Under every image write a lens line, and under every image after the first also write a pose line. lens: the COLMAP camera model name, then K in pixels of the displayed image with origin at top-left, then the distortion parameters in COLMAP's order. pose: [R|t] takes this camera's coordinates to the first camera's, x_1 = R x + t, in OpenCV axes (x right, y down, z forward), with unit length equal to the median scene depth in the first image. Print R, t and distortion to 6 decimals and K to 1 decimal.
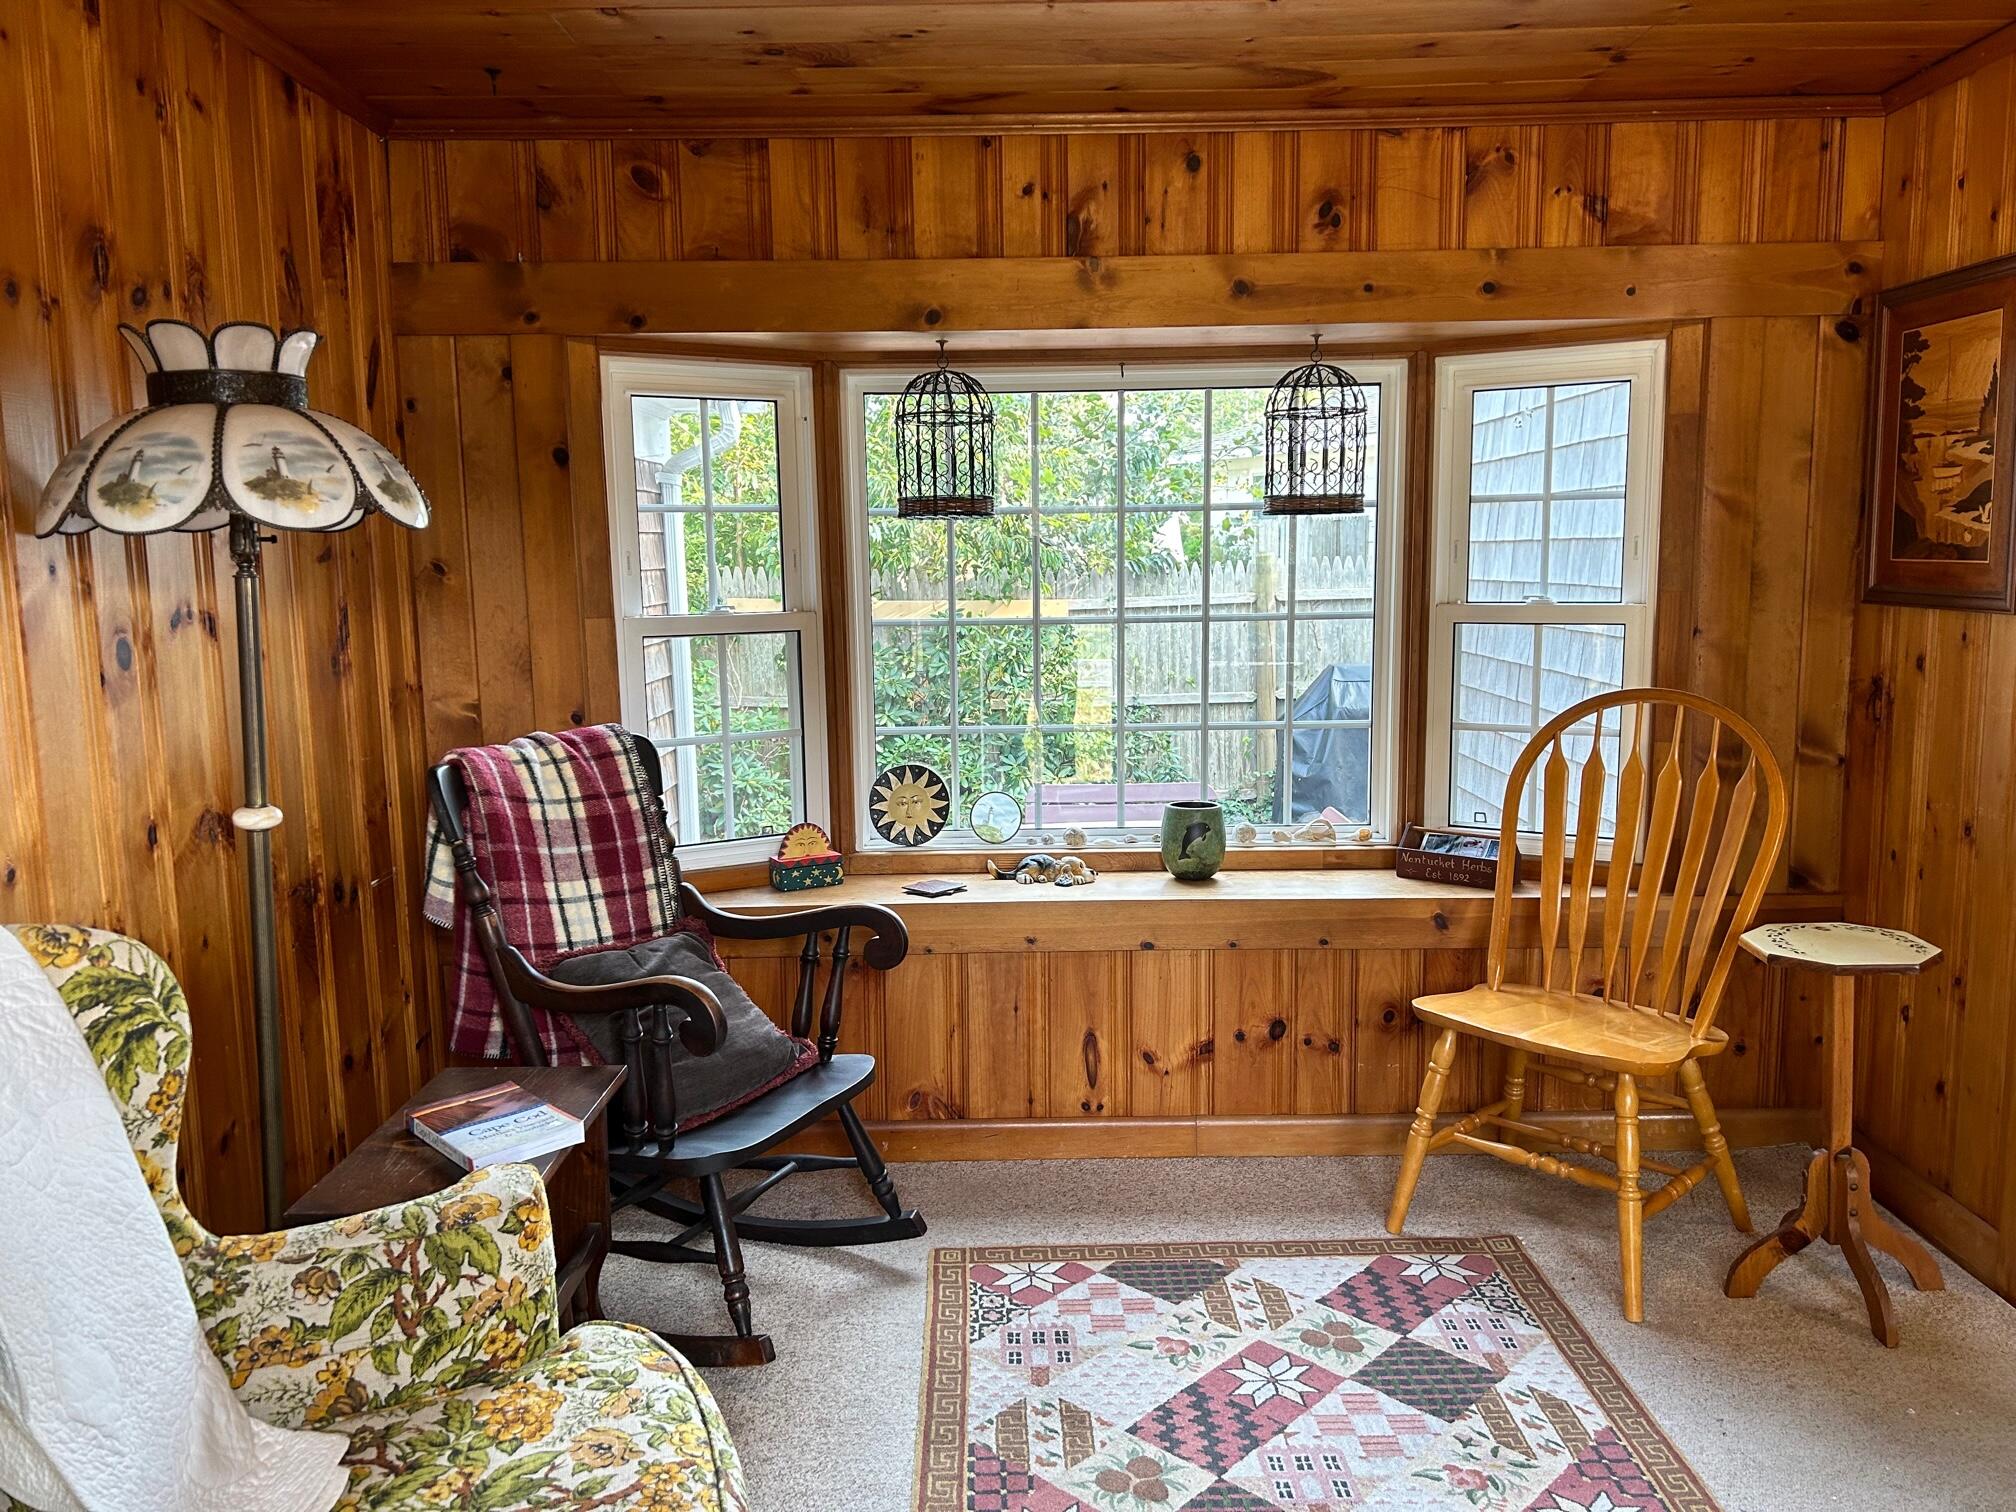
lens RADIAL K [[1495.4, 0, 1009.6], [0, 1495.4, 751.4], [0, 0, 1]] dist [0.053676, -0.053953]
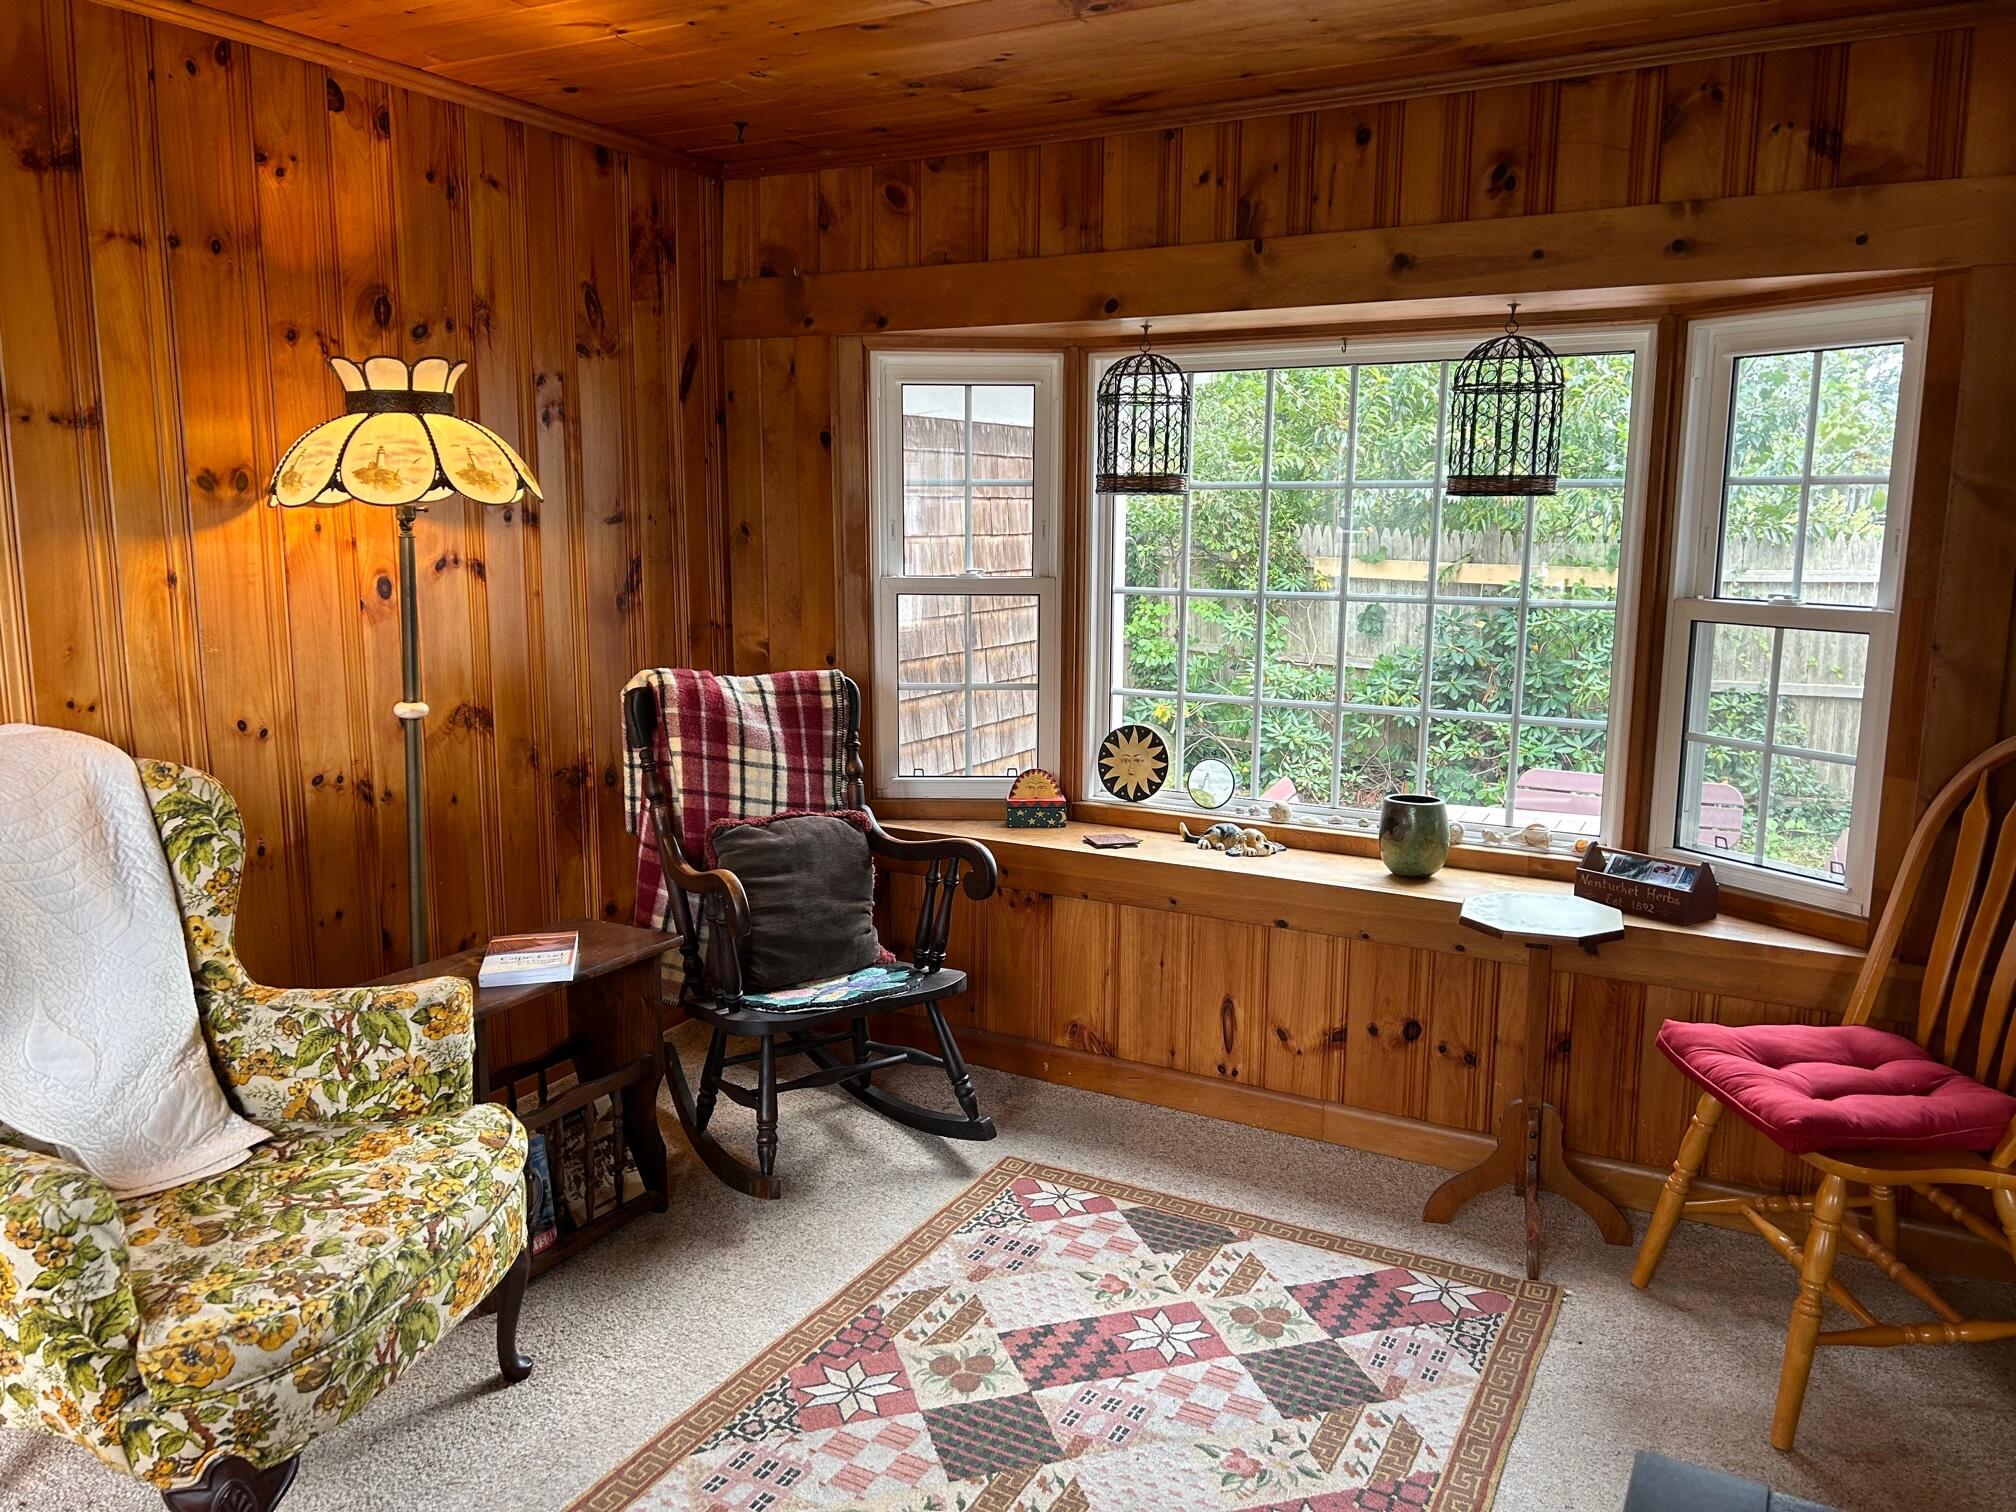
lens RADIAL K [[1495.4, 0, 1015.7], [0, 1495.4, 746.6], [0, 0, 1]] dist [0.053676, -0.053953]
pose [[0.875051, 0.097106, -0.474190, 0.427646], [-0.083754, 0.995268, 0.049256, -0.024704], [0.476730, -0.003386, 0.879043, 0.028841]]
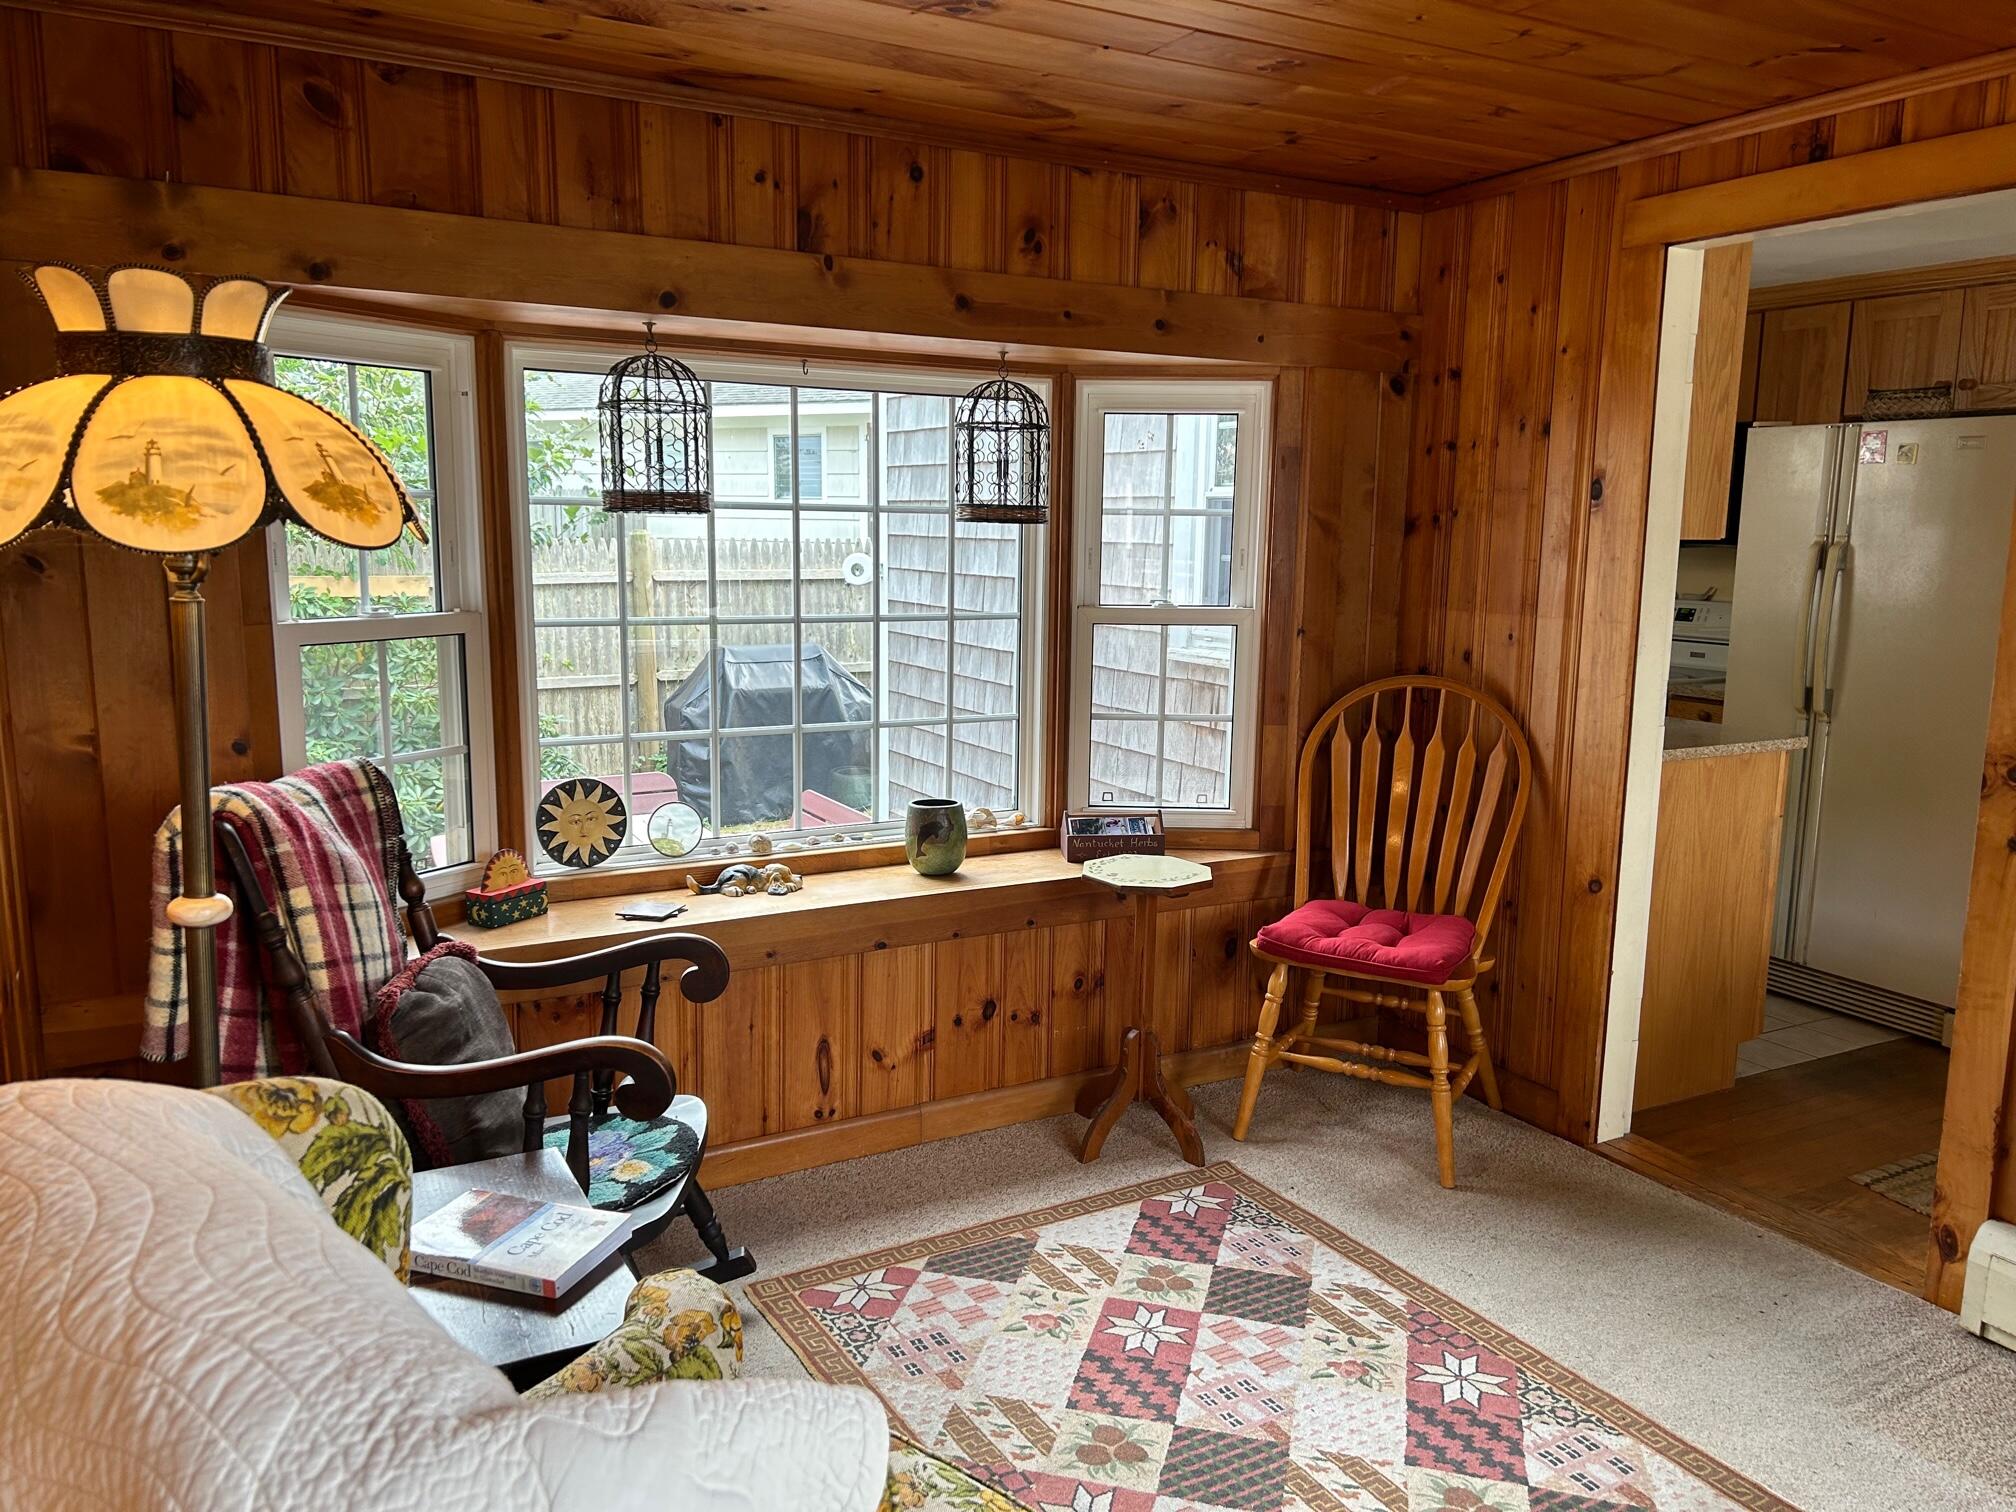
lens RADIAL K [[1495.4, 0, 1008.6], [0, 1495.4, 757.3], [0, 0, 1]] dist [0.053676, -0.053953]
pose [[0.875150, -0.049840, 0.481279, -0.331287], [0.038615, 0.998702, 0.033205, -0.029141], [-0.482309, -0.010475, 0.875939, 0.077925]]
